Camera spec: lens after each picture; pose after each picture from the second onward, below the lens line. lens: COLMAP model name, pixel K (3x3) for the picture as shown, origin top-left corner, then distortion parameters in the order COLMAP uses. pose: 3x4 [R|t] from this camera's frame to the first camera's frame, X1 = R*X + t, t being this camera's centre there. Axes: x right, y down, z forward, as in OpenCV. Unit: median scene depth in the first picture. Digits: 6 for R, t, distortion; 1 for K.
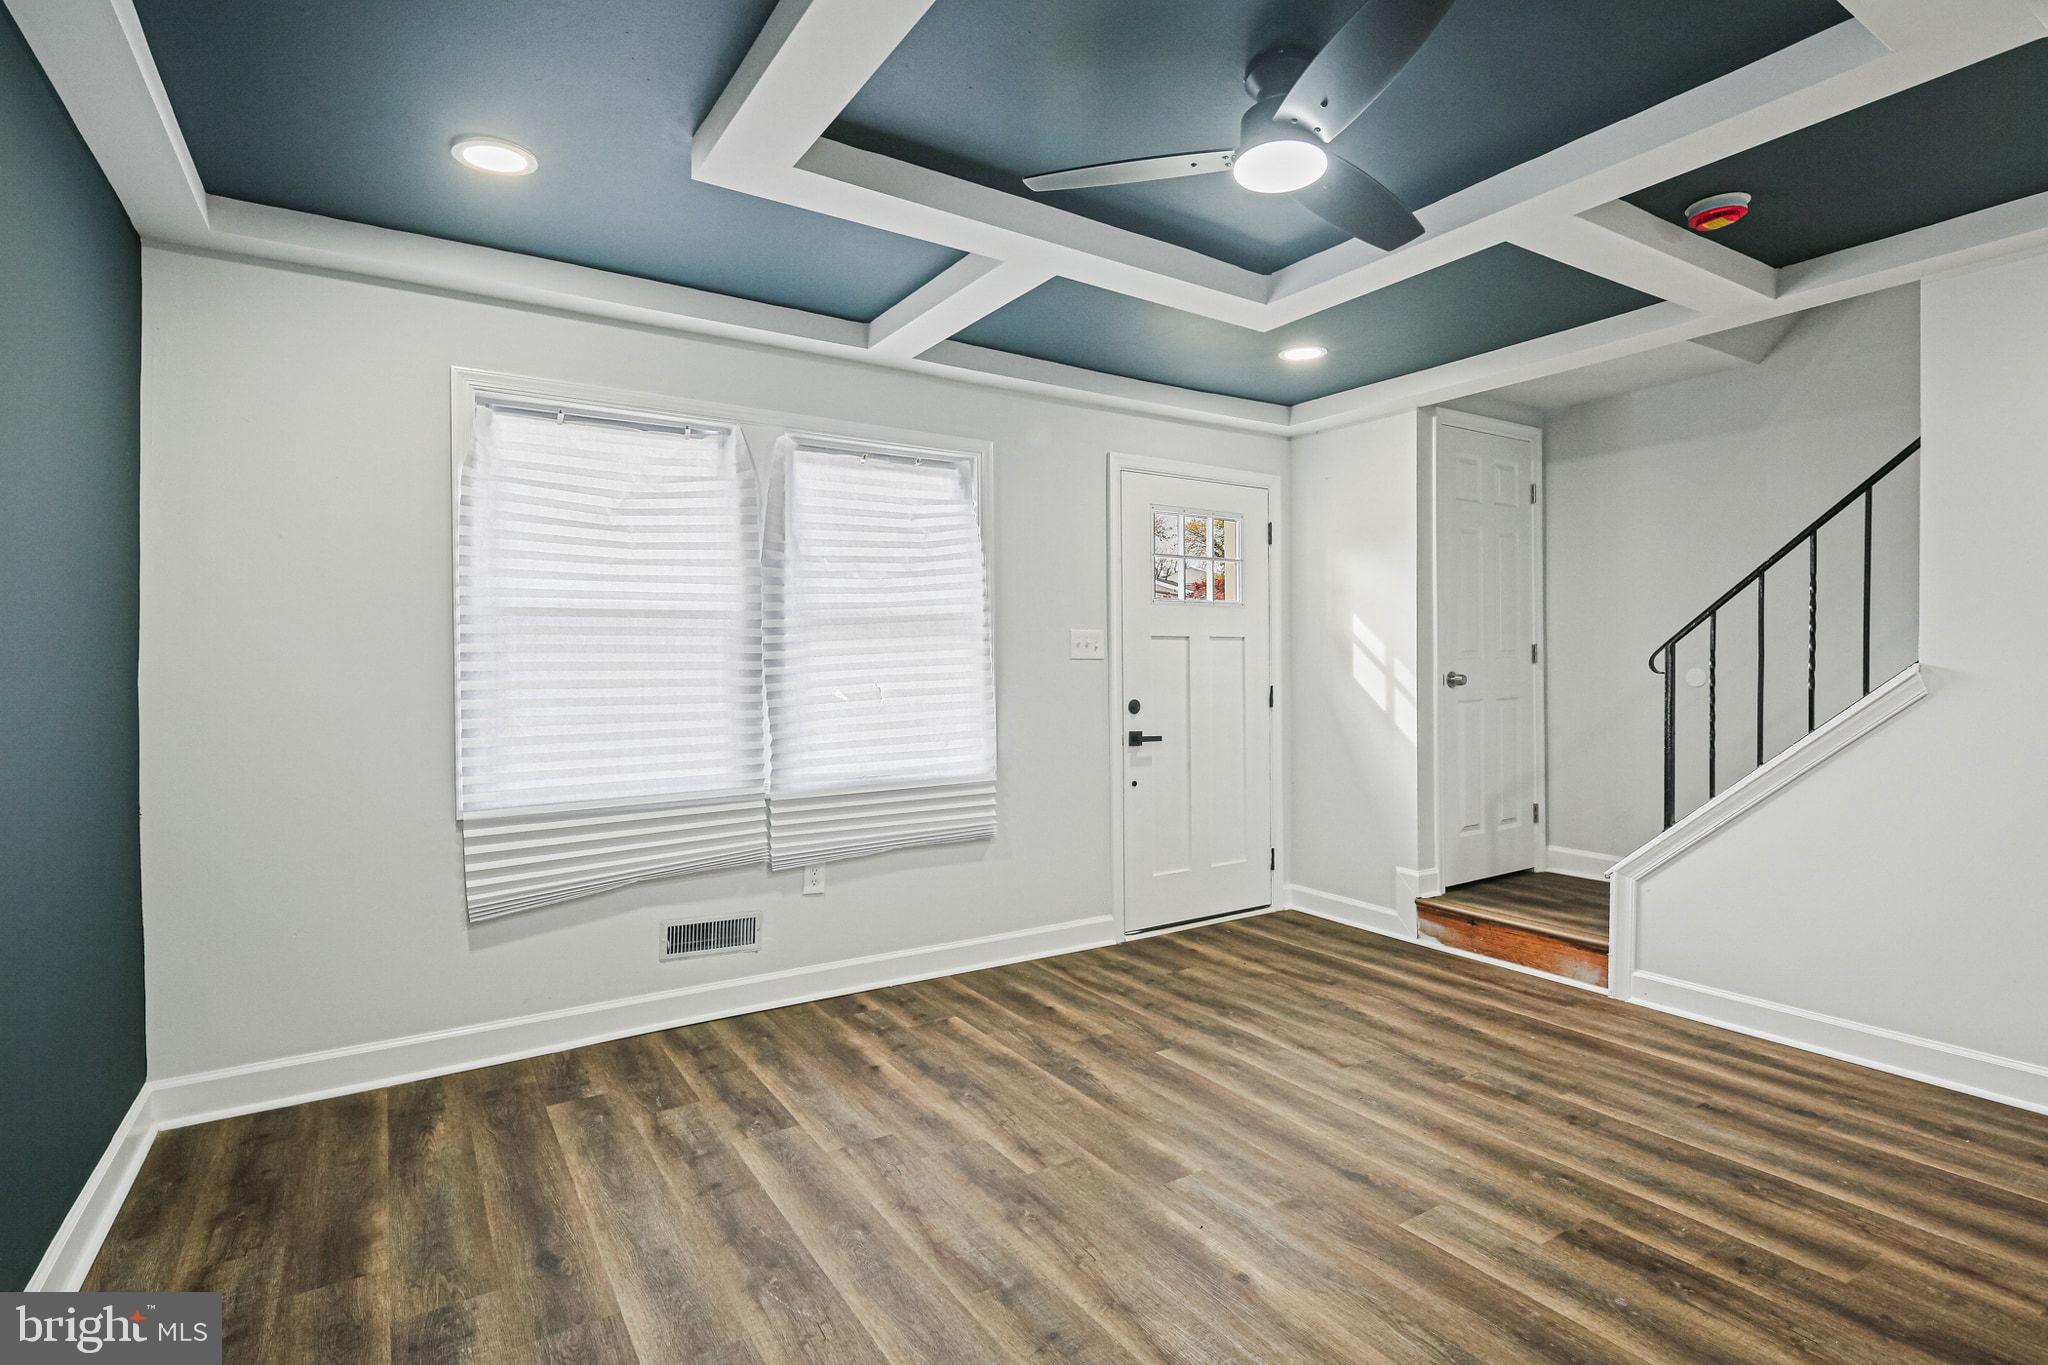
lens RADIAL K [[1003.8, 0, 1020.8], [0, 1003.8, 677.4], [0, 0, 1]] dist [0.008730, -0.005954]
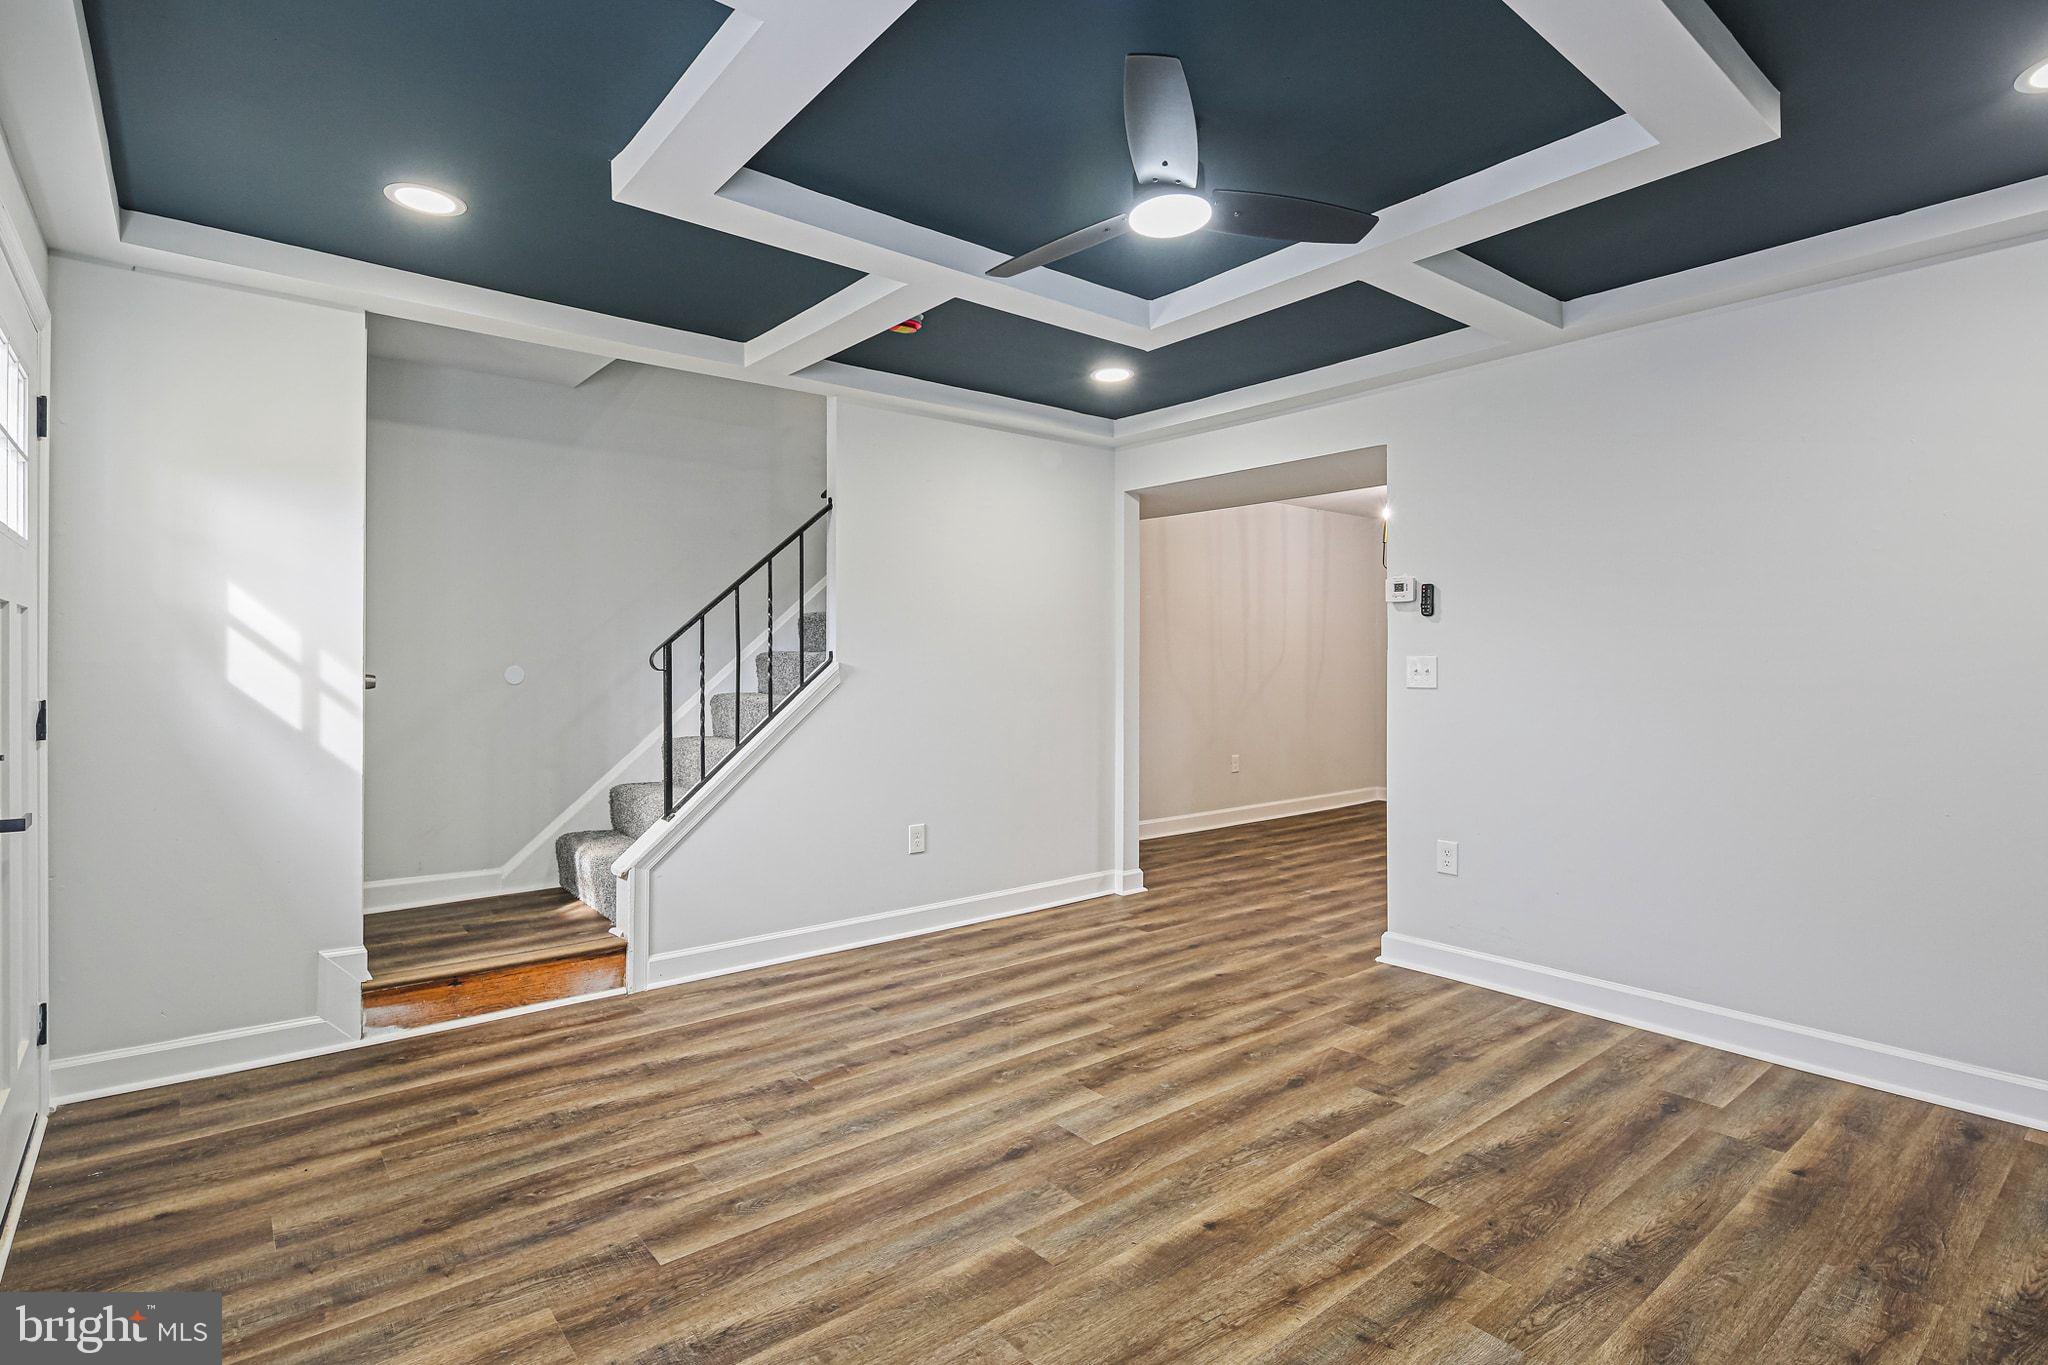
lens RADIAL K [[1003.8, 0, 1025.7], [0, 1003.8, 666.4], [0, 0, 1]] dist [0.008730, -0.005954]
pose [[-0.119149, -0.001731, 0.992875, -0.487799], [0.011199, 0.999933, 0.003087, -0.007935], [-0.992813, 0.011487, -0.119122, 0.771069]]
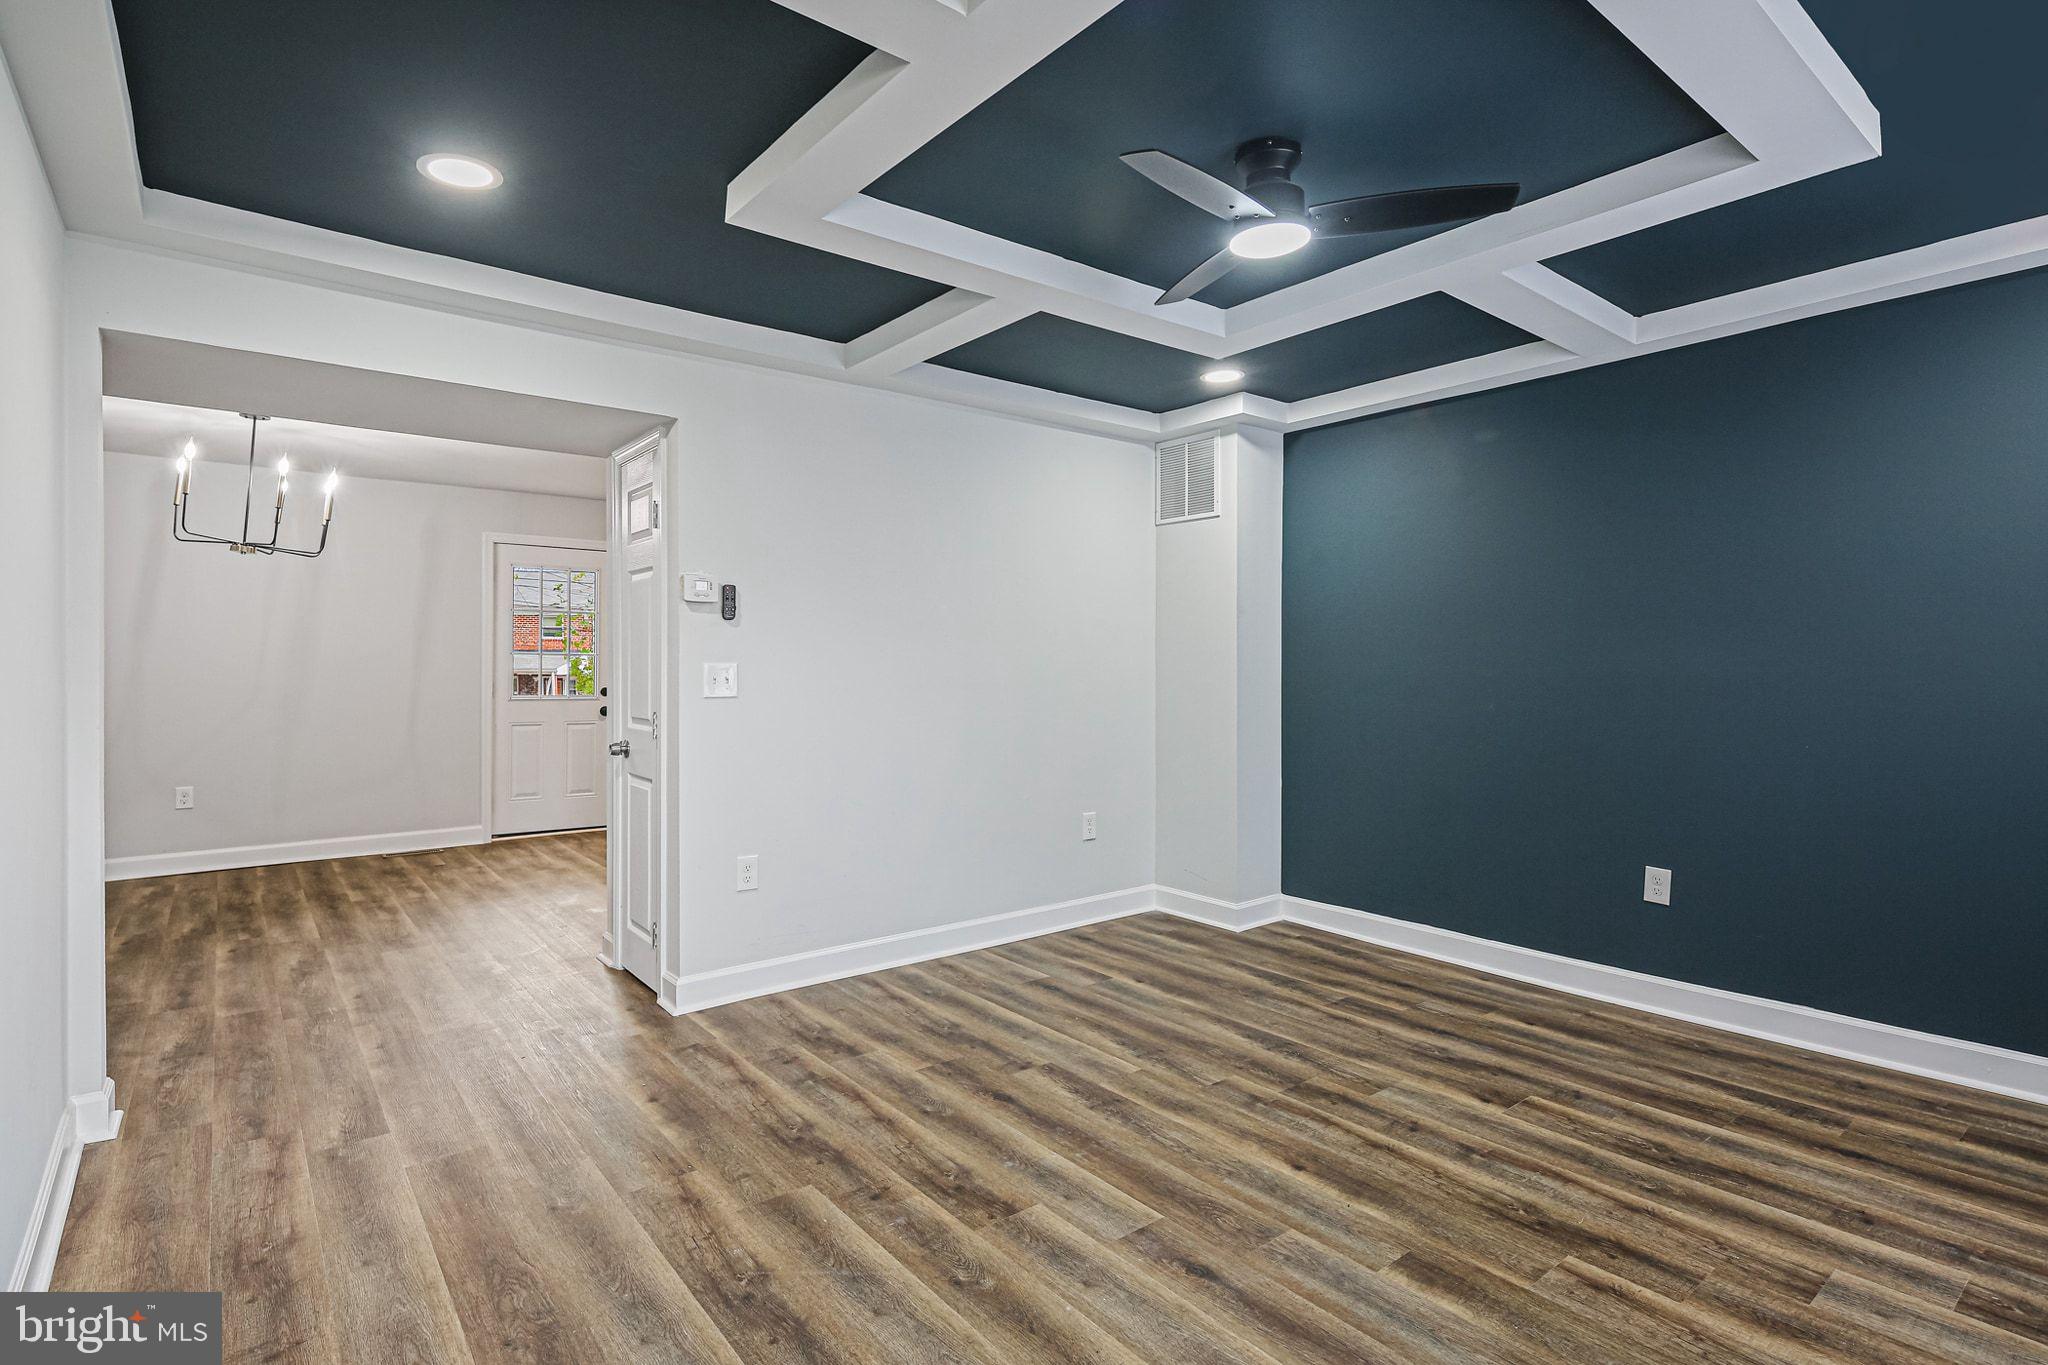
lens RADIAL K [[1003.8, 0, 1022.5], [0, 1003.8, 665.6], [0, 0, 1]] dist [0.008730, -0.005954]
pose [[-0.994527, 0.005517, -0.104331, 0.396159], [0.004208, 0.999910, 0.012758, -0.019155], [0.104392, 0.012249, -0.994461, 1.271010]]
